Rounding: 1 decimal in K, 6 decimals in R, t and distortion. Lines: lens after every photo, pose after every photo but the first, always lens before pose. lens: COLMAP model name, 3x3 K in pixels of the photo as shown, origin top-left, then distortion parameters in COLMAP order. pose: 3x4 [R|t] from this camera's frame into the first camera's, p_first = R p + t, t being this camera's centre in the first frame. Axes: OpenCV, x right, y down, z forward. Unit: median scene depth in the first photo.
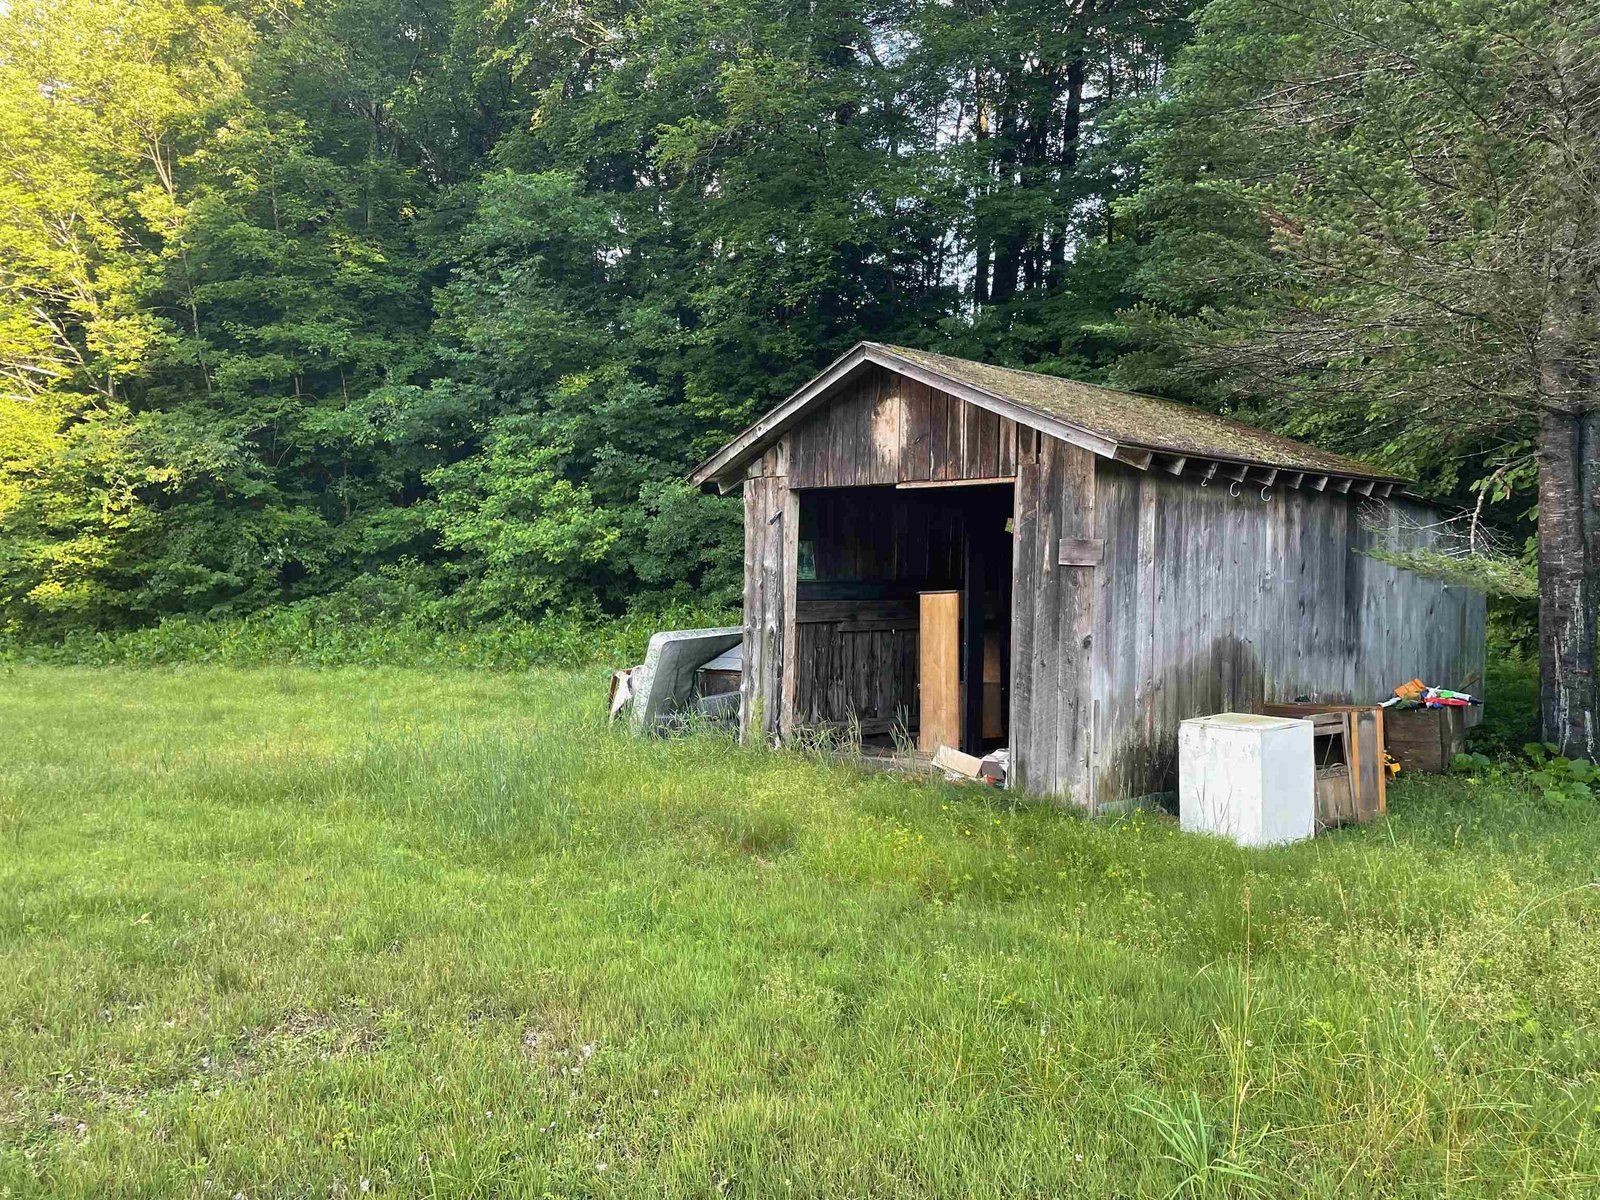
lens RADIAL K [[1193.7, 0, 799.7], [0, 1193.7, 593.8], [0, 0, 1]] dist [0.061821, -0.083356]
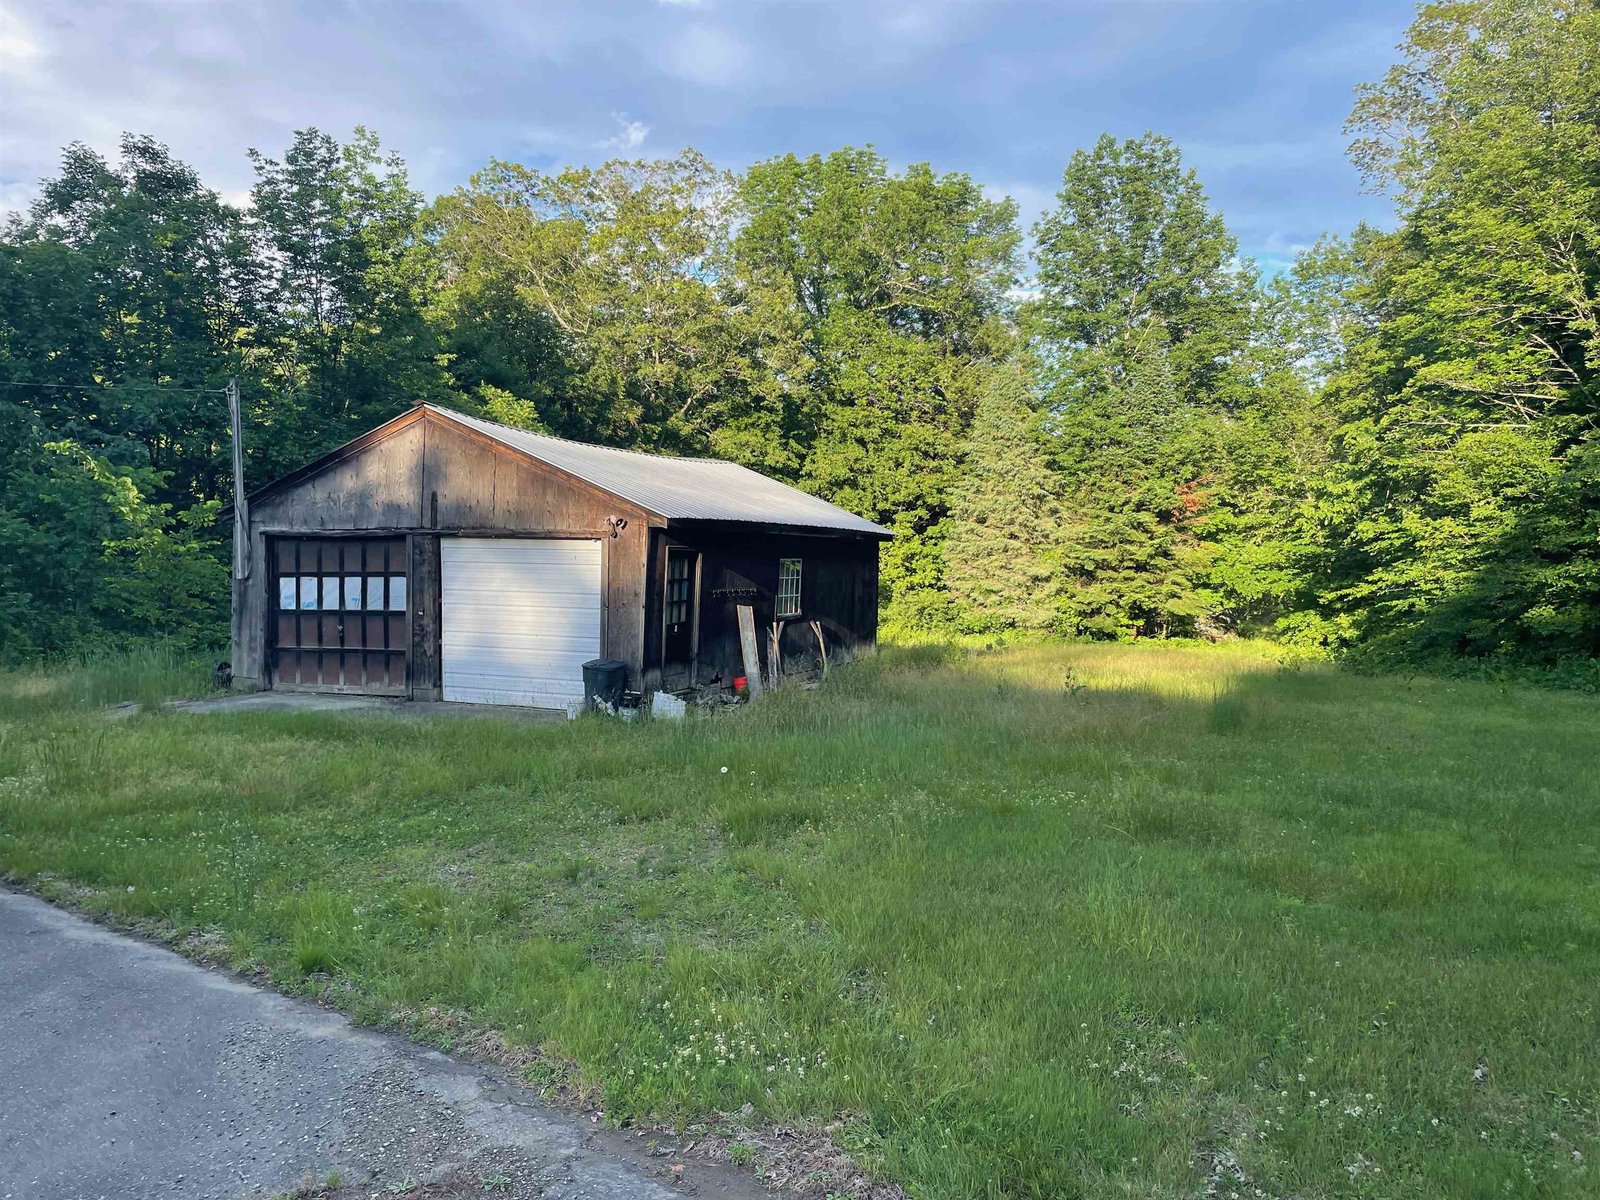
lens RADIAL K [[1193.7, 0, 807.5], [0, 1193.7, 600.7], [0, 0, 1]] dist [0.061821, -0.083356]
pose [[0.452089, 0.010810, -0.891908, 0.000836], [-0.021872, 0.999760, 0.001030, -0.000842], [0.891705, 0.019042, 0.452217, -0.003345]]
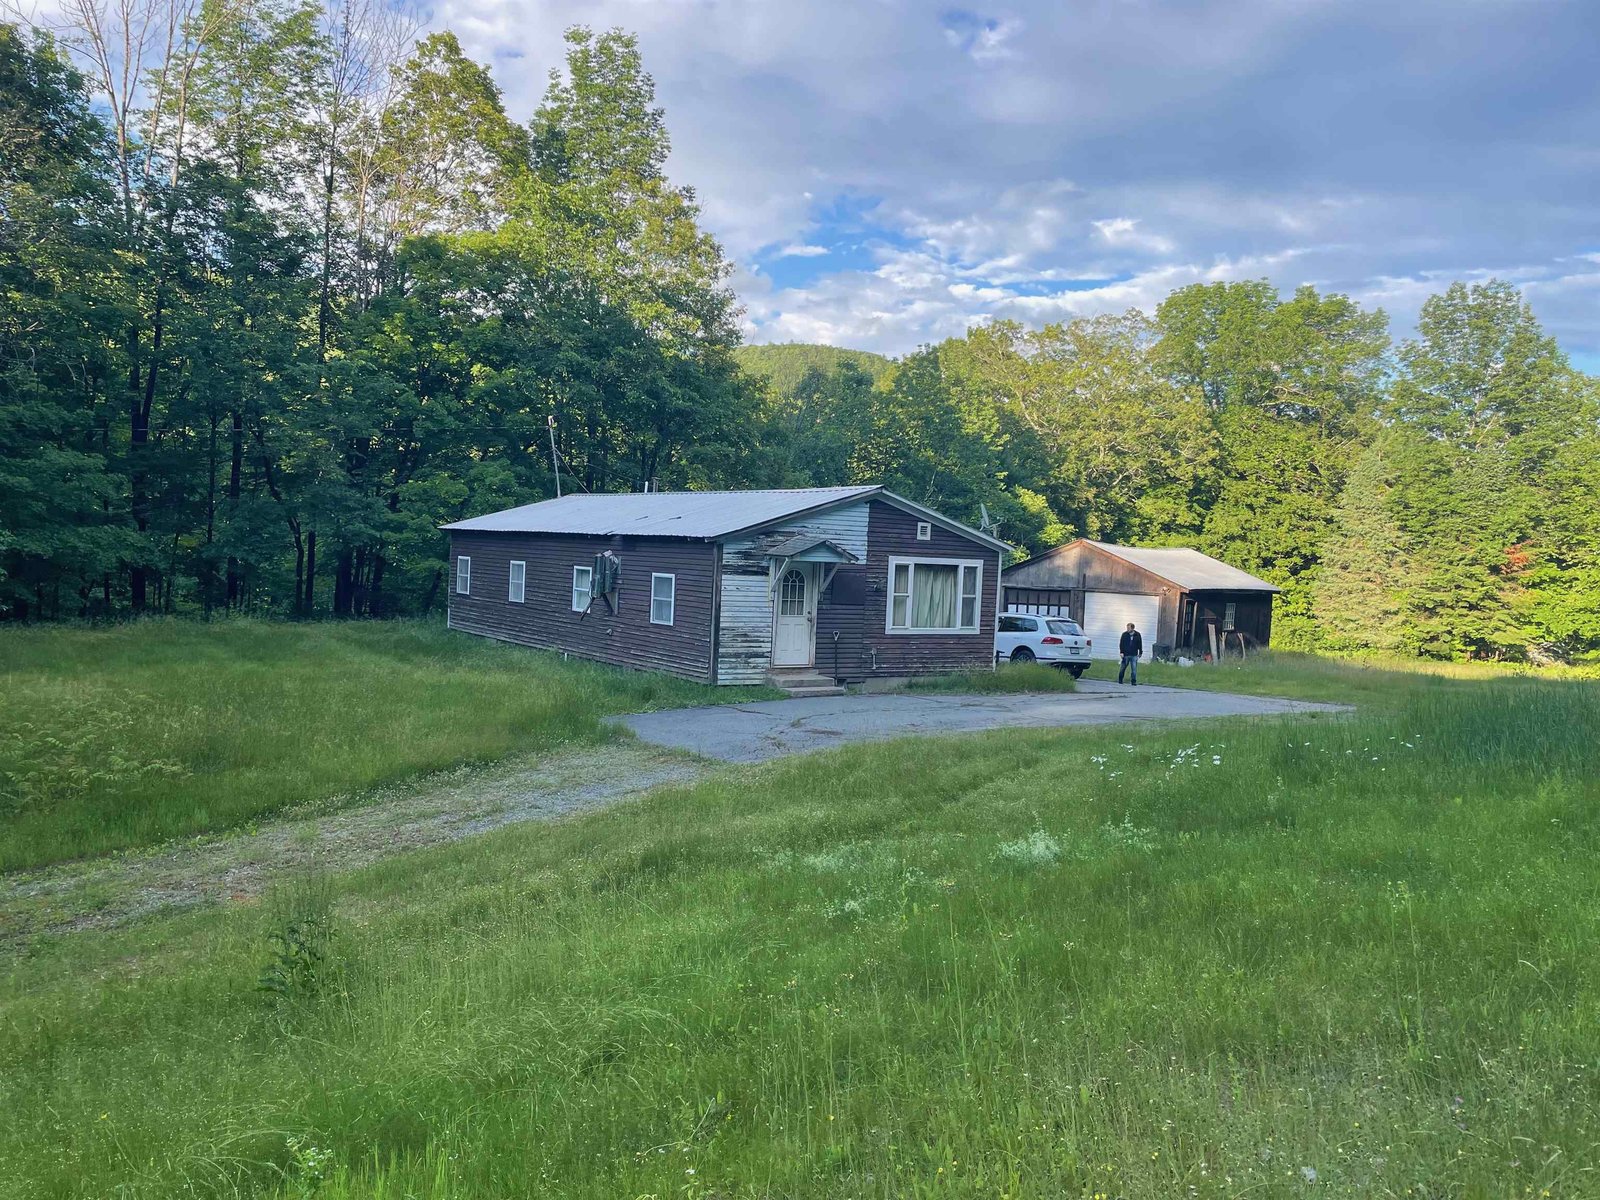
lens RADIAL K [[1193.7, 0, 788.0], [0, 1193.7, 598.1], [0, 0, 1]] dist [0.061821, -0.083356]
pose [[0.165607, 0.012160, -0.986117, 1.704633], [-0.060073, 0.998192, 0.002220, -0.000817], [0.984360, 0.058871, 0.166038, -1.089027]]
